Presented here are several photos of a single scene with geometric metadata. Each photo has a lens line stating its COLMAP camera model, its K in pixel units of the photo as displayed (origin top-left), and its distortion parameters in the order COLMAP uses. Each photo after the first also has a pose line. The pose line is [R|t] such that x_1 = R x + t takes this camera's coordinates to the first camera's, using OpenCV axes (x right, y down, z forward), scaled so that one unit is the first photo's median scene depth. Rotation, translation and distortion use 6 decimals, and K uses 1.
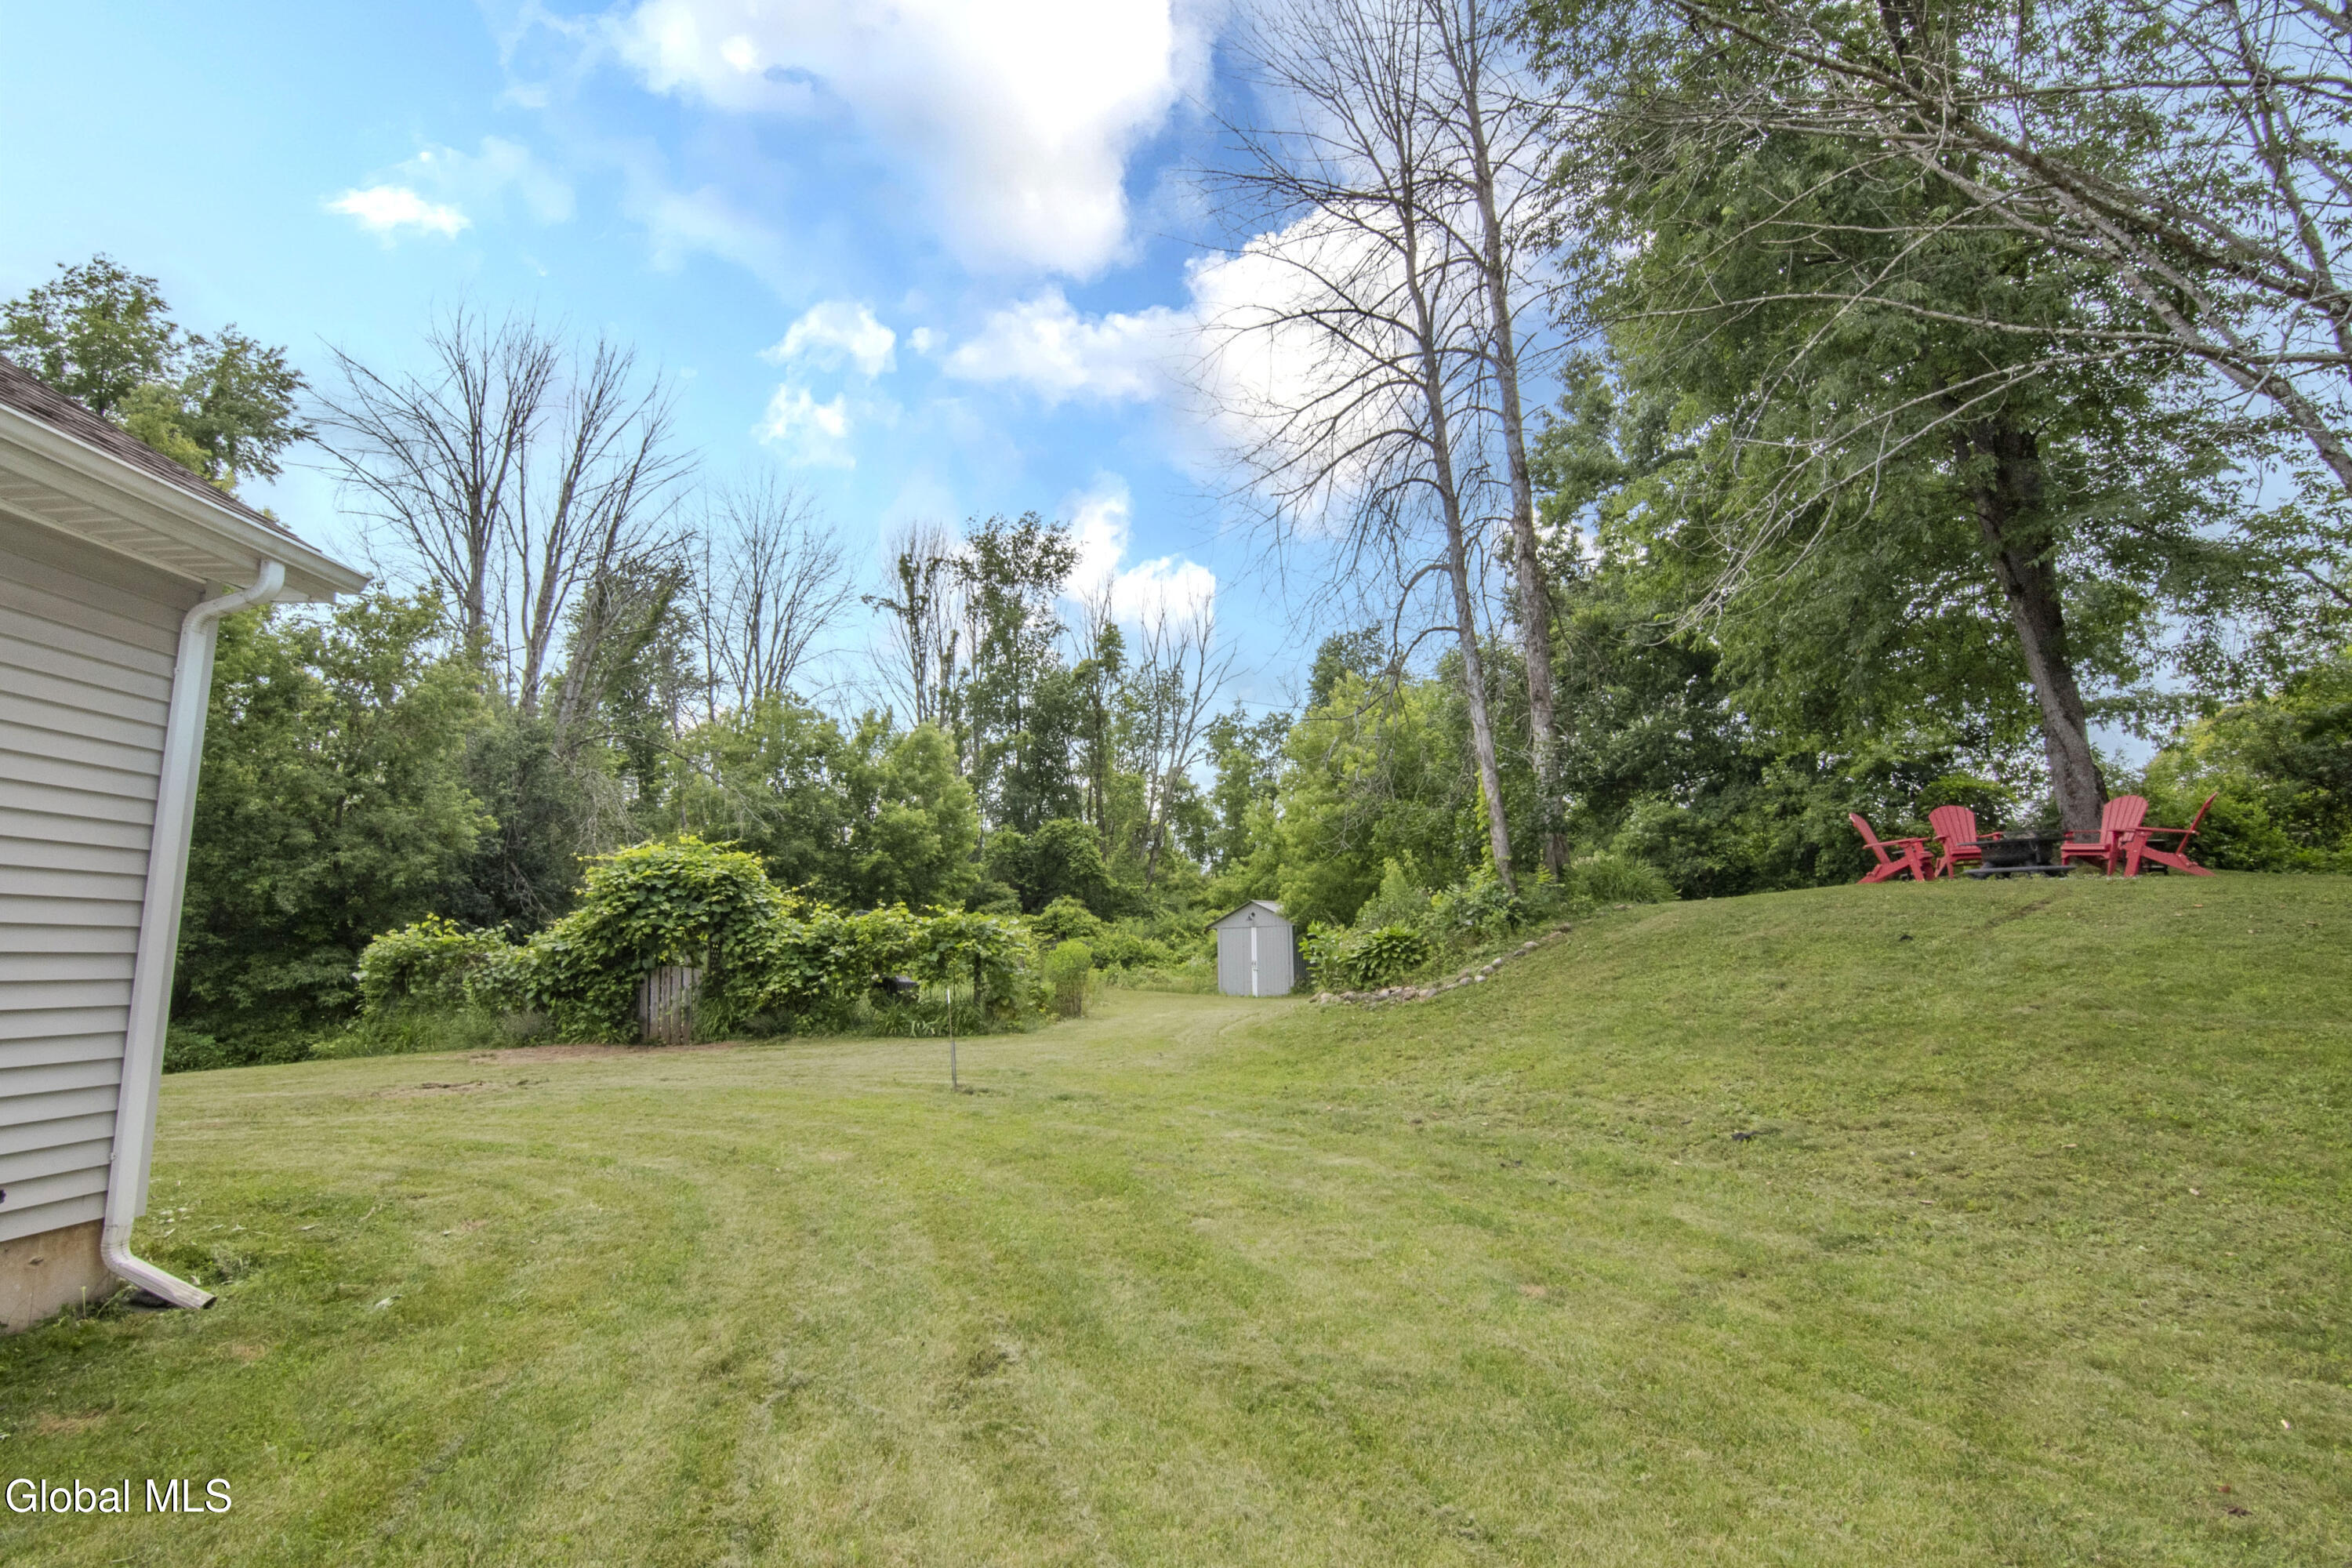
lens RADIAL K [[1093.2, 0, 1218.9], [0, 1093.2, 782.2], [0, 0, 1]] dist [-0.000075, -0.000103]
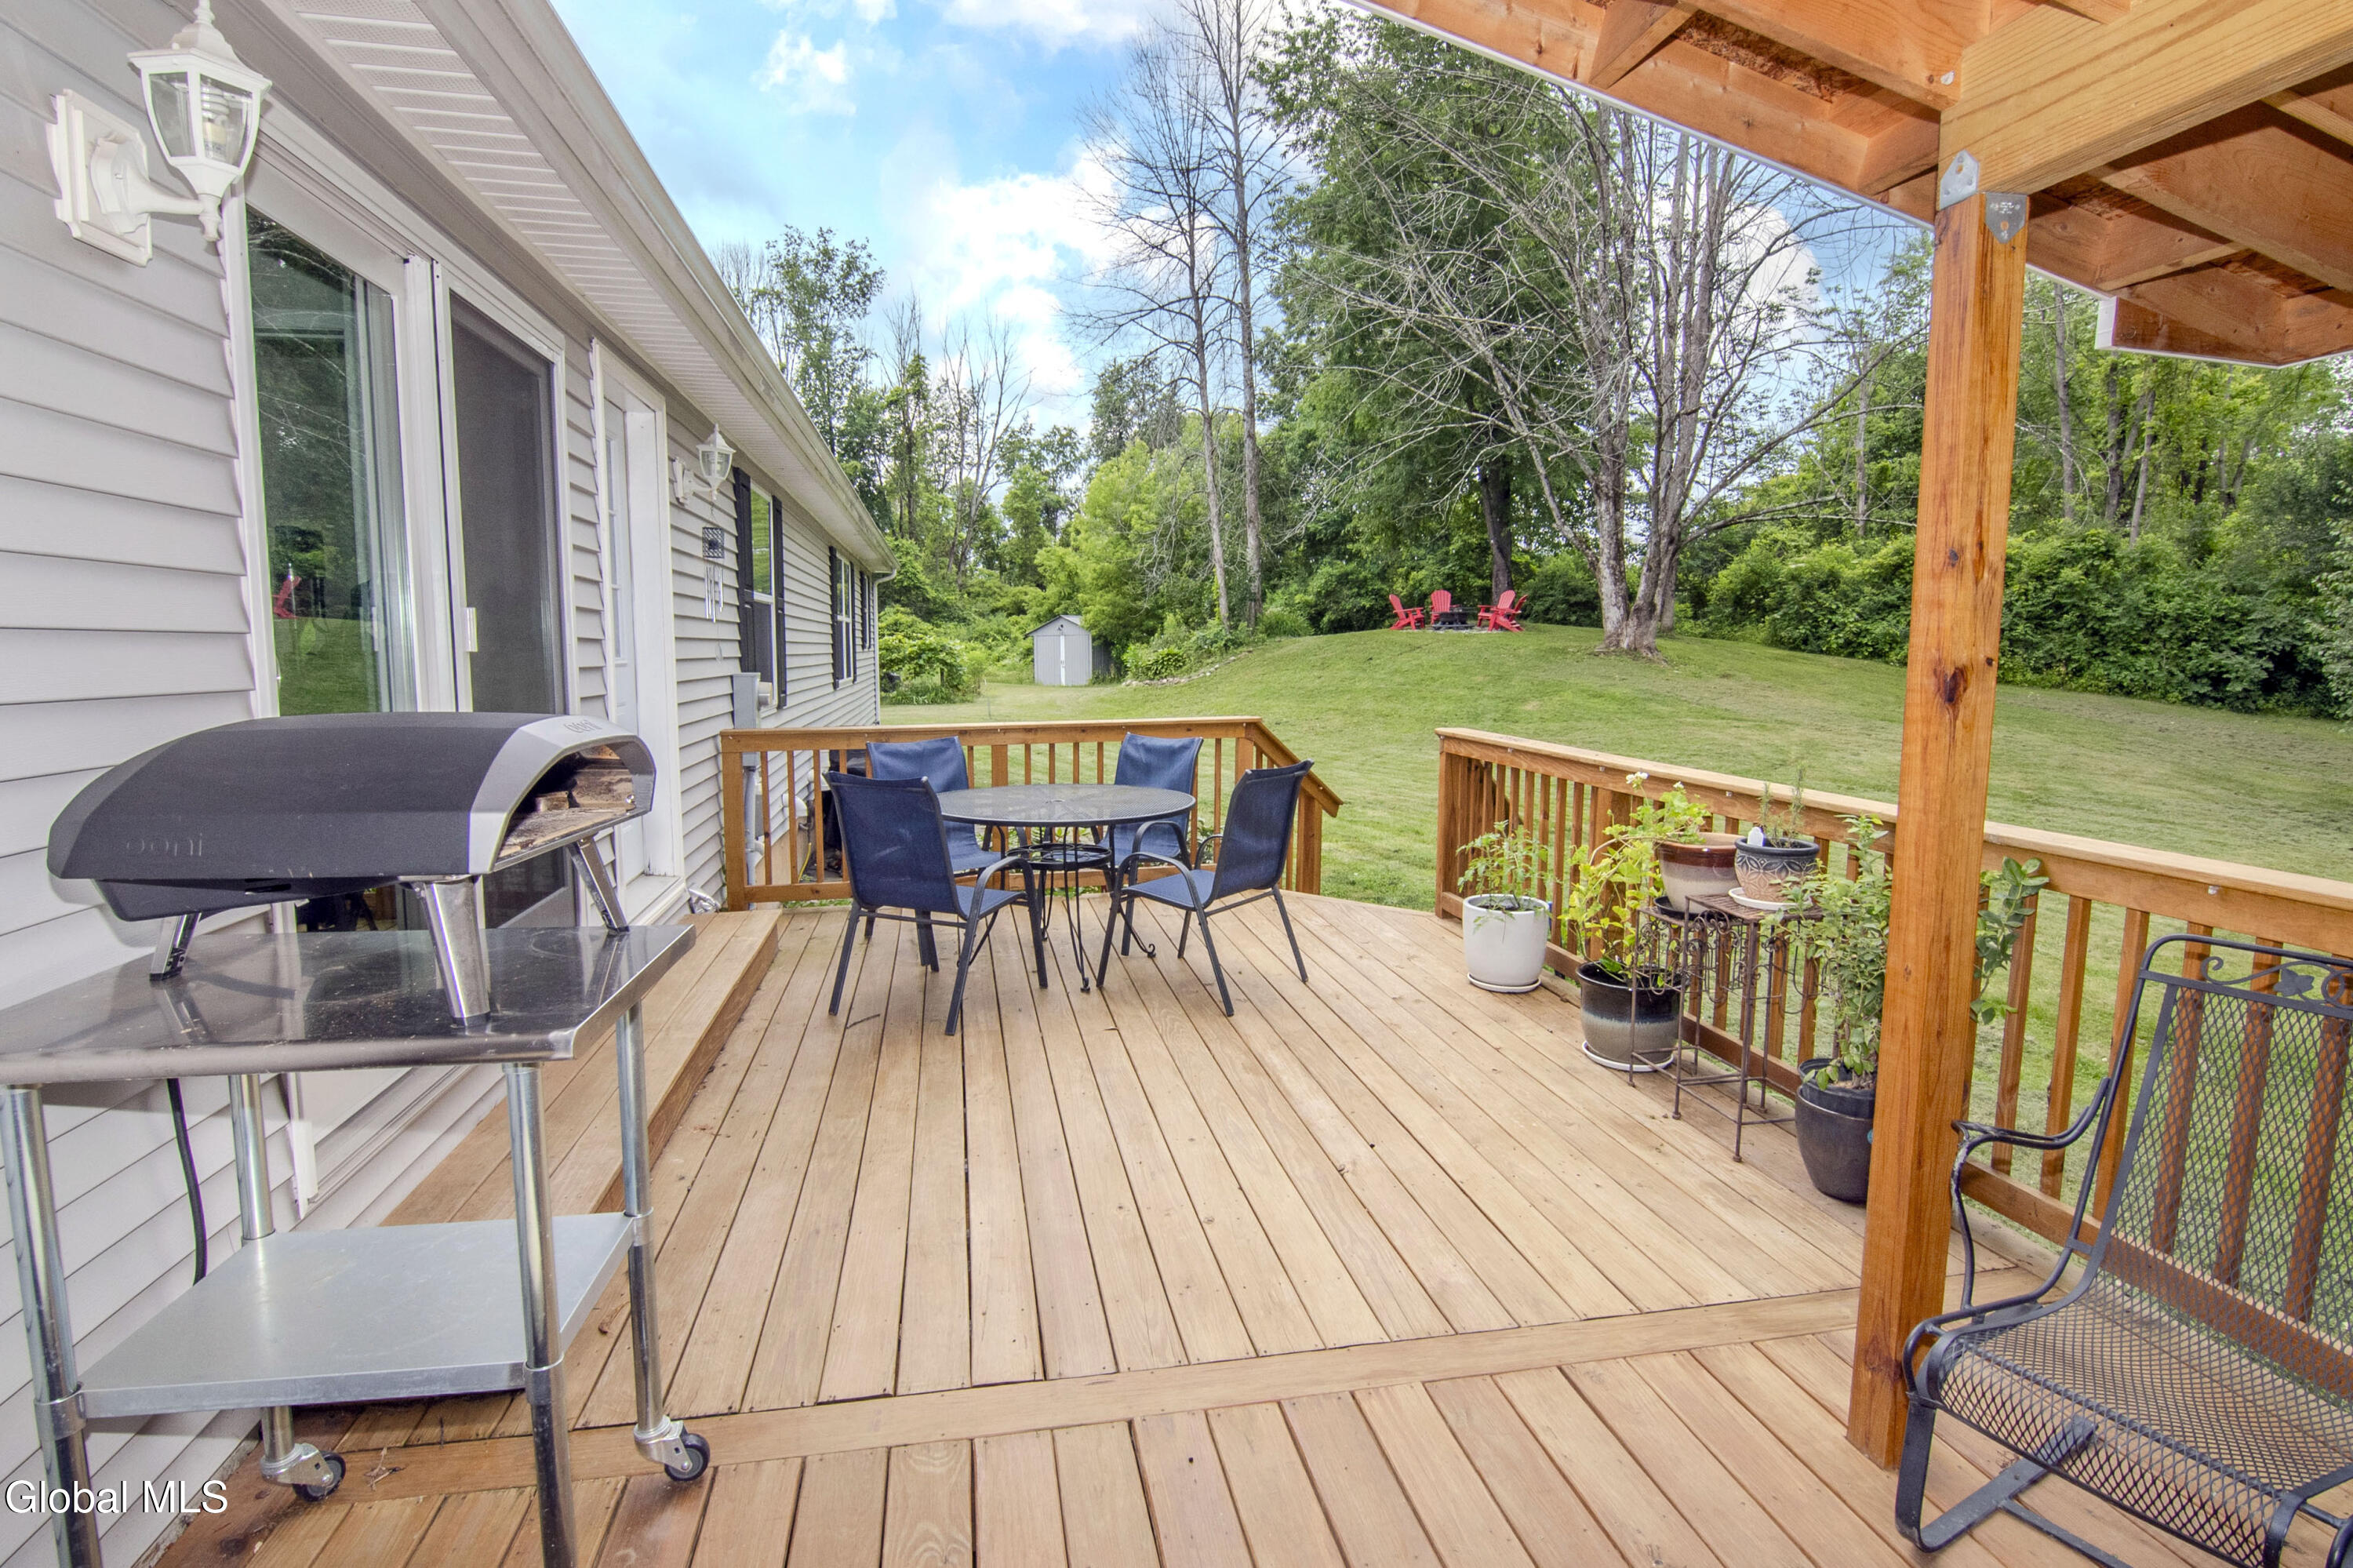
lens RADIAL K [[1138.2, 0, 1176.5], [0, 1138.2, 784.0], [0, 0, 1]] dist [-0.015079, -0.000494]
pose [[0.985292, -0.014517, 0.170264, -0.046546], [-0.032311, 0.962584, 0.269051, -0.047401], [-0.167799, -0.270595, 0.947957, -0.260714]]
